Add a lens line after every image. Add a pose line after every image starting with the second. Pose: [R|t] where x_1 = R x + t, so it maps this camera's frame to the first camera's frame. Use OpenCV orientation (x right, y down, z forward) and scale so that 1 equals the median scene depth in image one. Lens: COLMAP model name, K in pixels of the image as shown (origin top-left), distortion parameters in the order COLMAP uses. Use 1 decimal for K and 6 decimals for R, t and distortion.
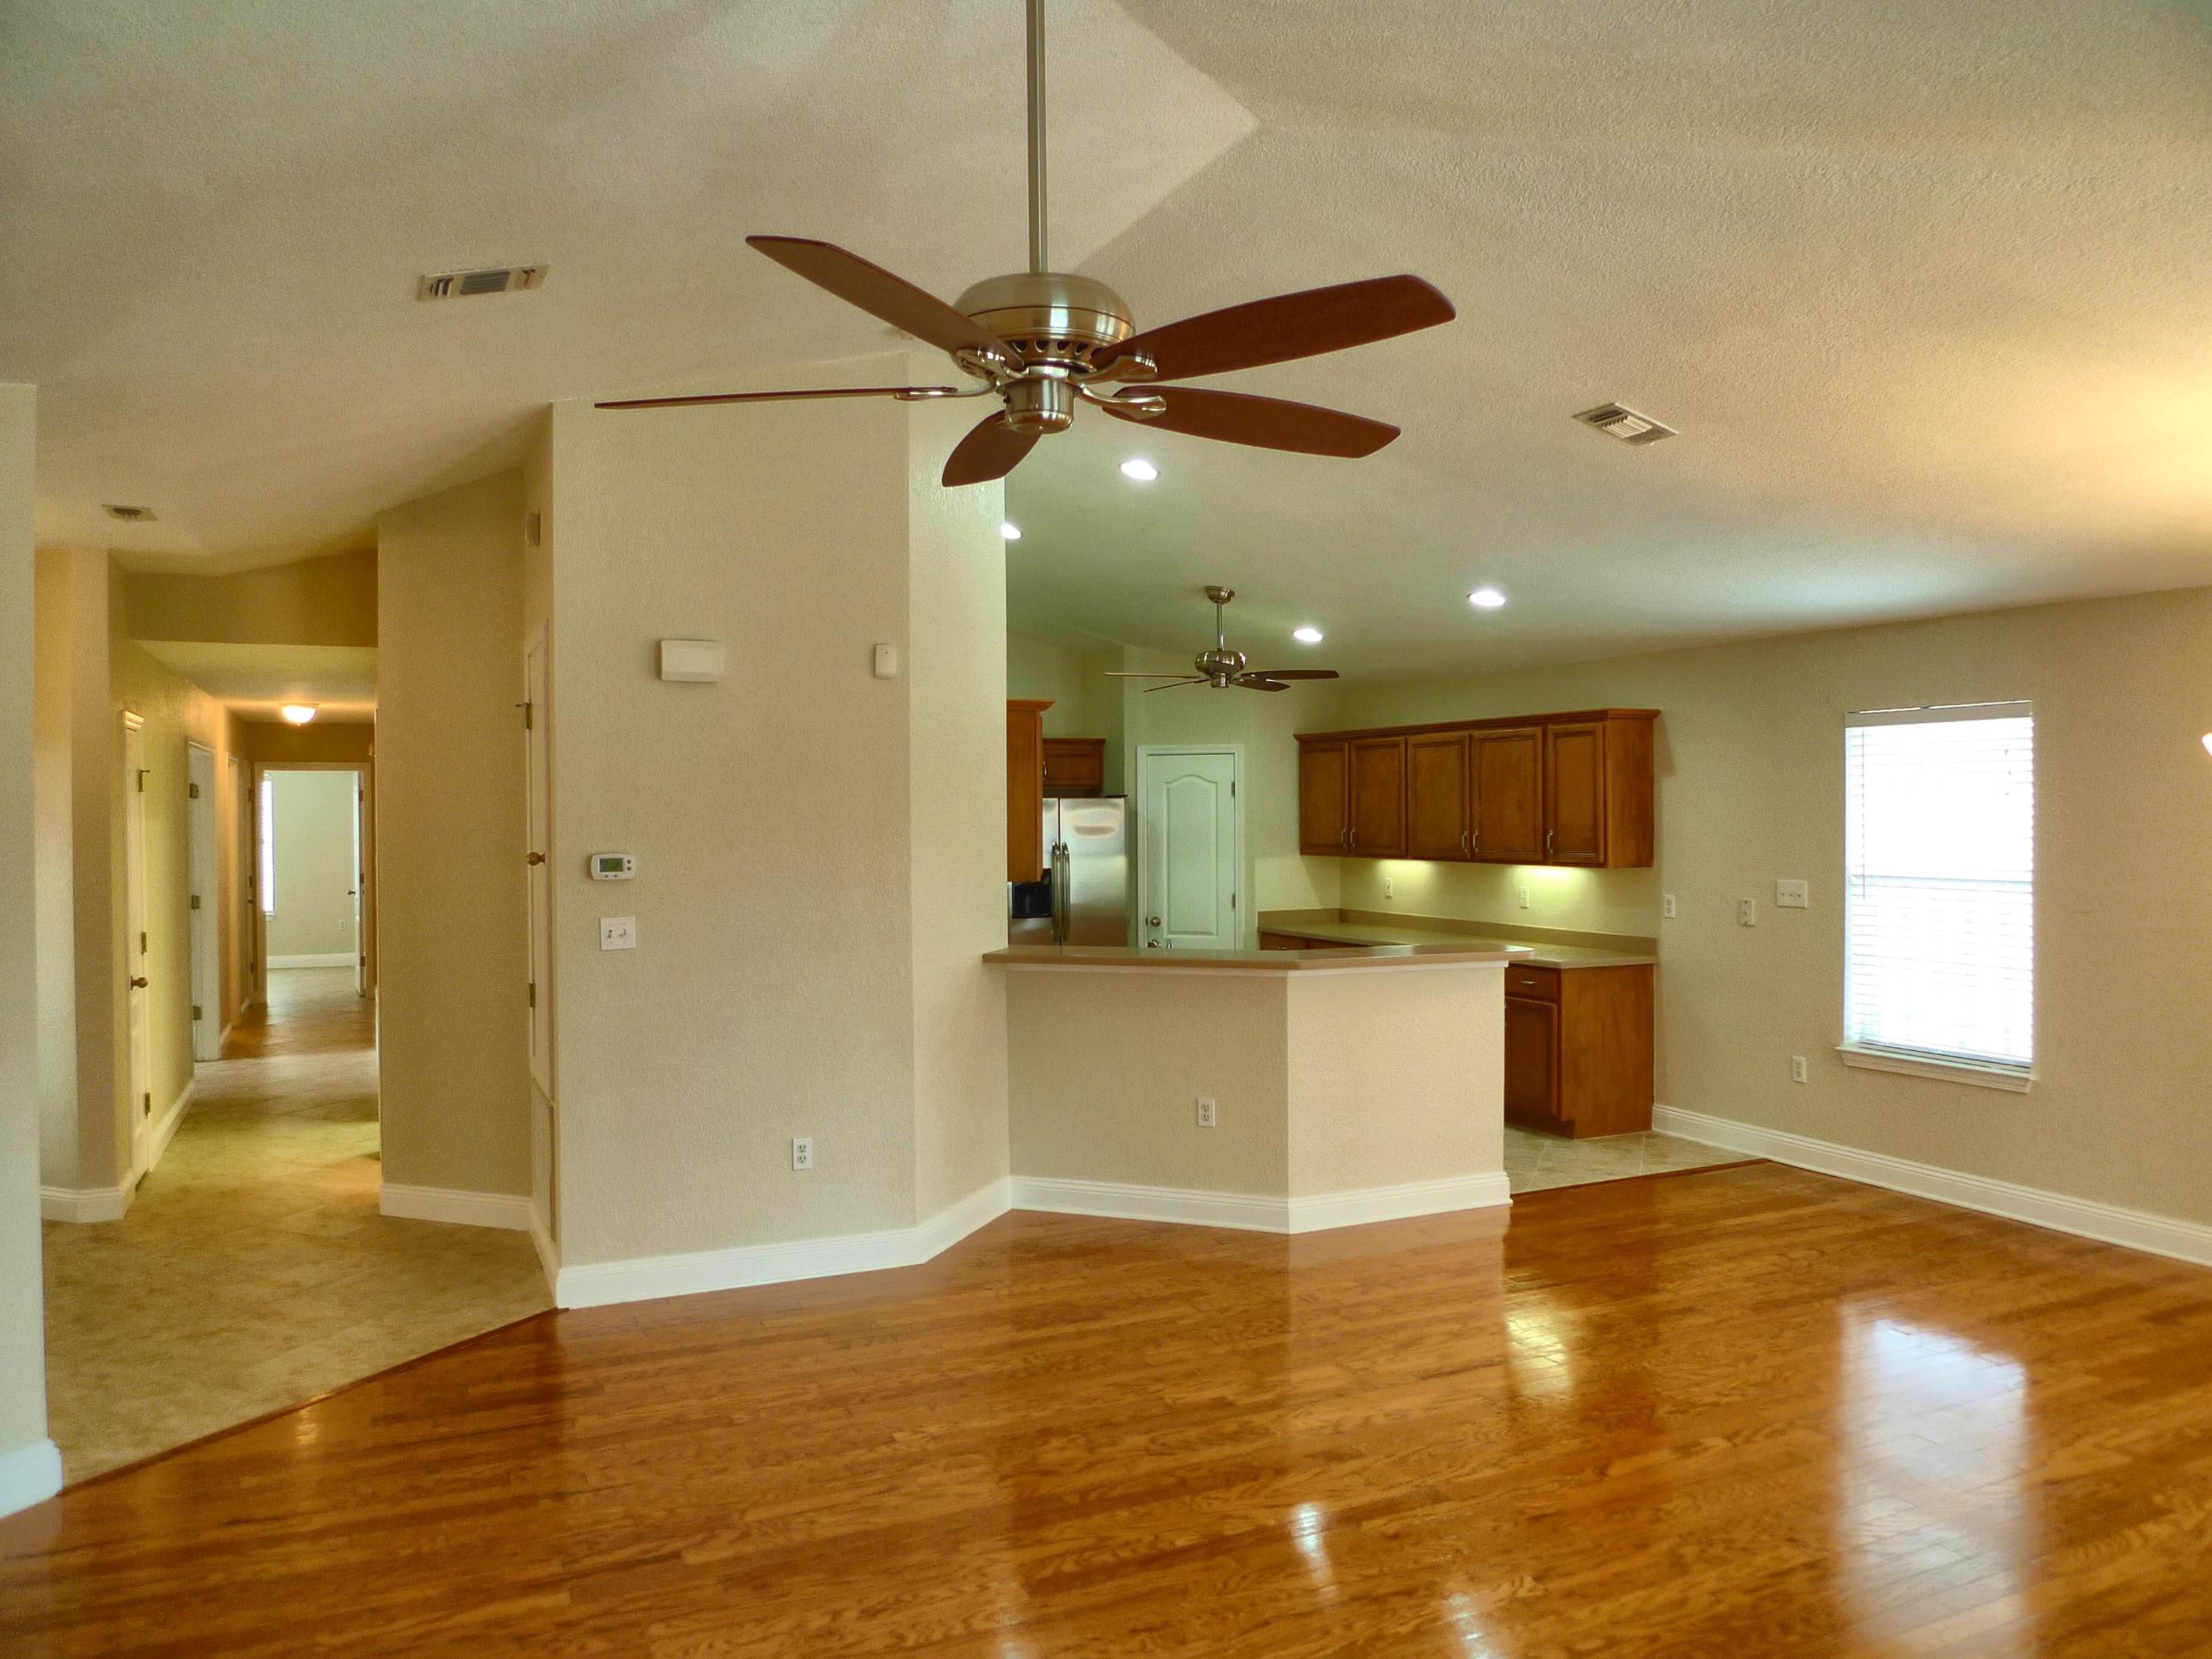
lens RADIAL K [[1583.9, 0, 1111.5], [0, 1583.9, 823.8], [0, 0, 1]] dist [-0.035046, 0.004429]
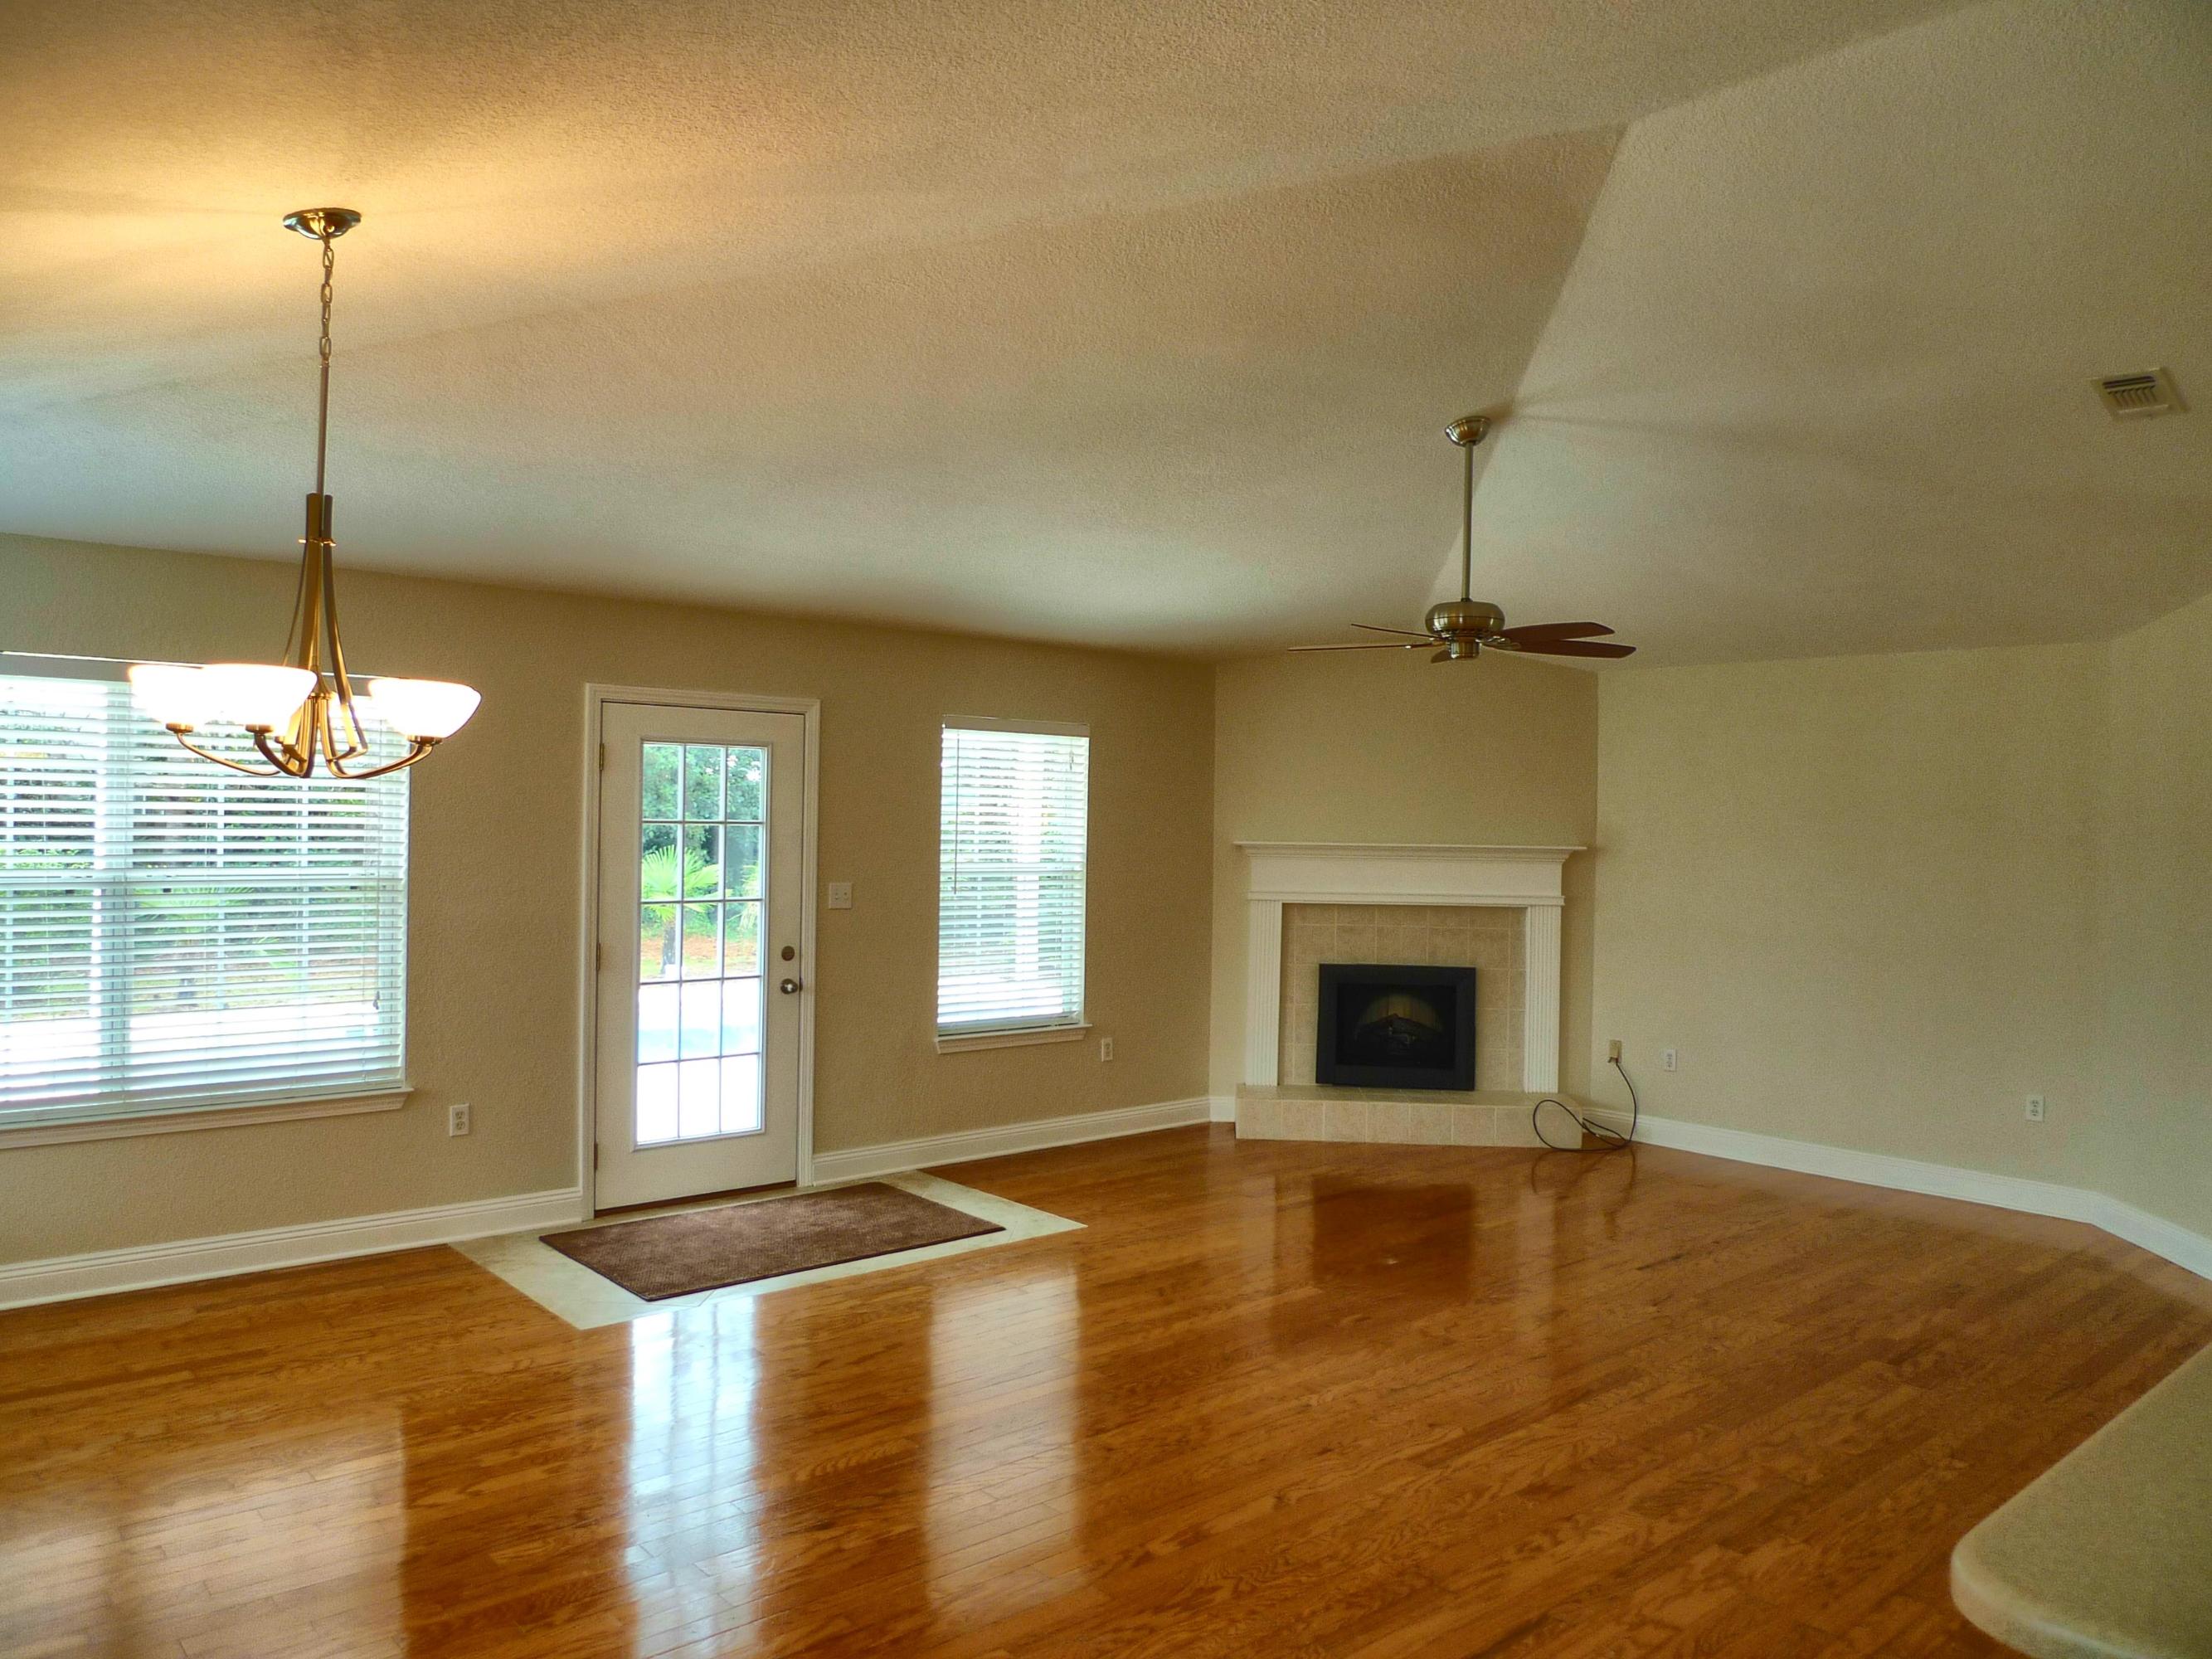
lens RADIAL K [[1583.9, 0, 1103.1], [0, 1583.9, 830.9], [0, 0, 1]] dist [-0.035046, 0.004429]
pose [[-0.960425, -0.009854, -0.278364, 0.654923], [-0.016222, 0.999657, 0.020582, -0.014251], [0.278065, 0.024283, -0.960255, 1.791977]]
